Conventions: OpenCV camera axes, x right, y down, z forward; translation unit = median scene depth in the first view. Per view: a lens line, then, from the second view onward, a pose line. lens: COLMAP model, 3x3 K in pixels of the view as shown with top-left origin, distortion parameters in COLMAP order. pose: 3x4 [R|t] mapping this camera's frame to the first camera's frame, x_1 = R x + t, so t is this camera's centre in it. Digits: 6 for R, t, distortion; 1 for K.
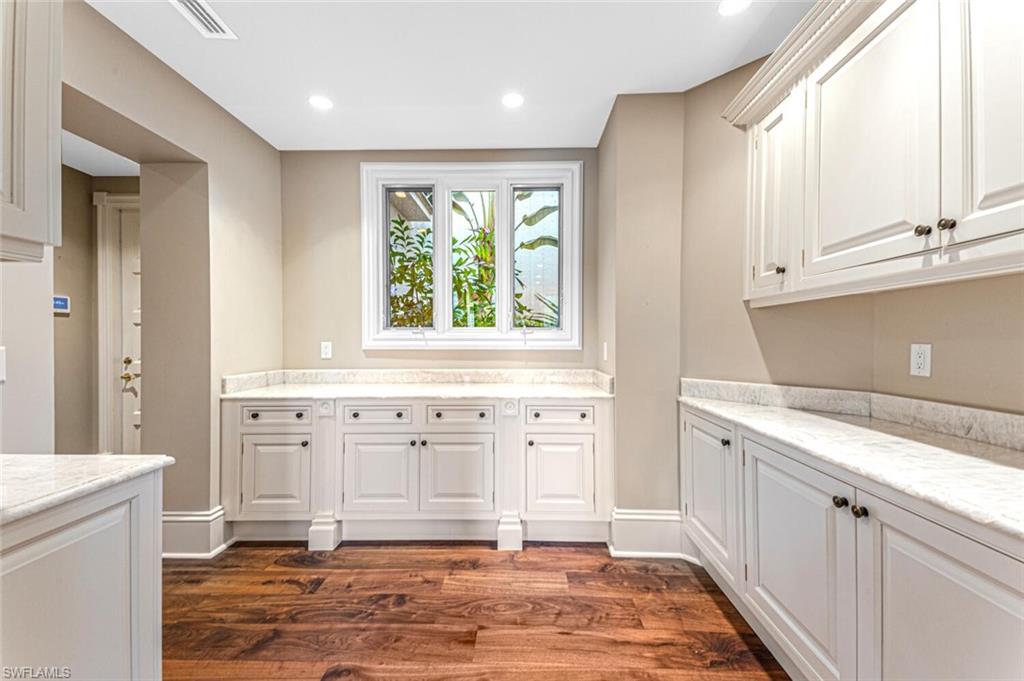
lens RADIAL K [[405.5, 0, 513.9], [0, 405.5, 327.1], [0, 0, 1]] dist [0.023951, -0.000273]
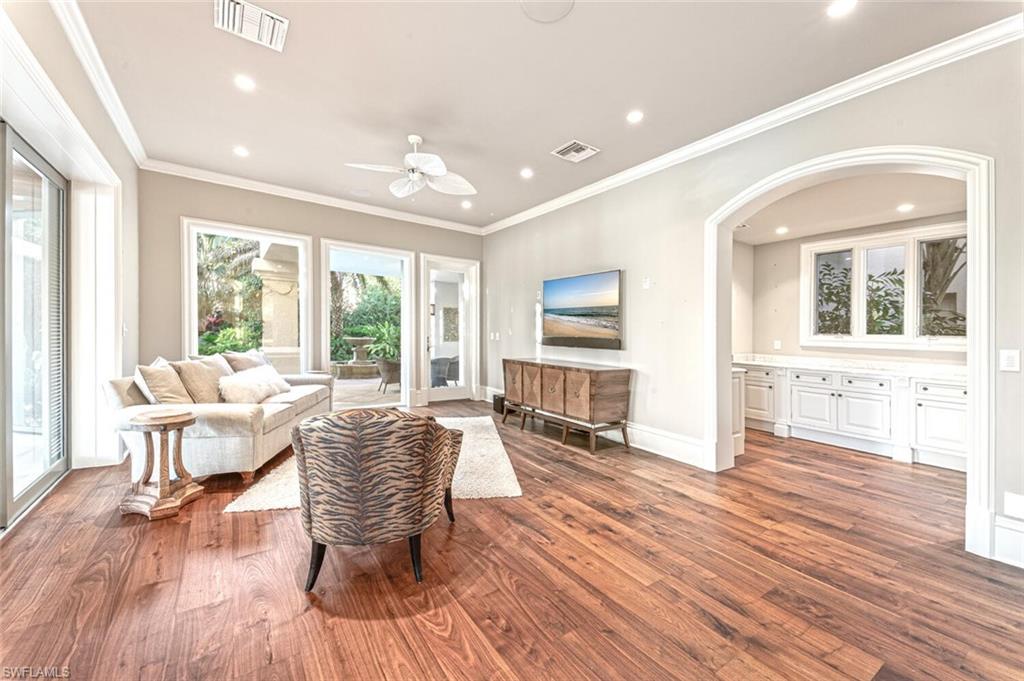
lens RADIAL K [[405.5, 0, 513.9], [0, 405.5, 327.1], [0, 0, 1]] dist [0.023951, -0.000273]
pose [[0.589498, 0.007144, -0.807739, 0.355312], [-0.000949, 0.999966, 0.008151, -0.040444], [0.807770, -0.004038, 0.589485, -1.119608]]
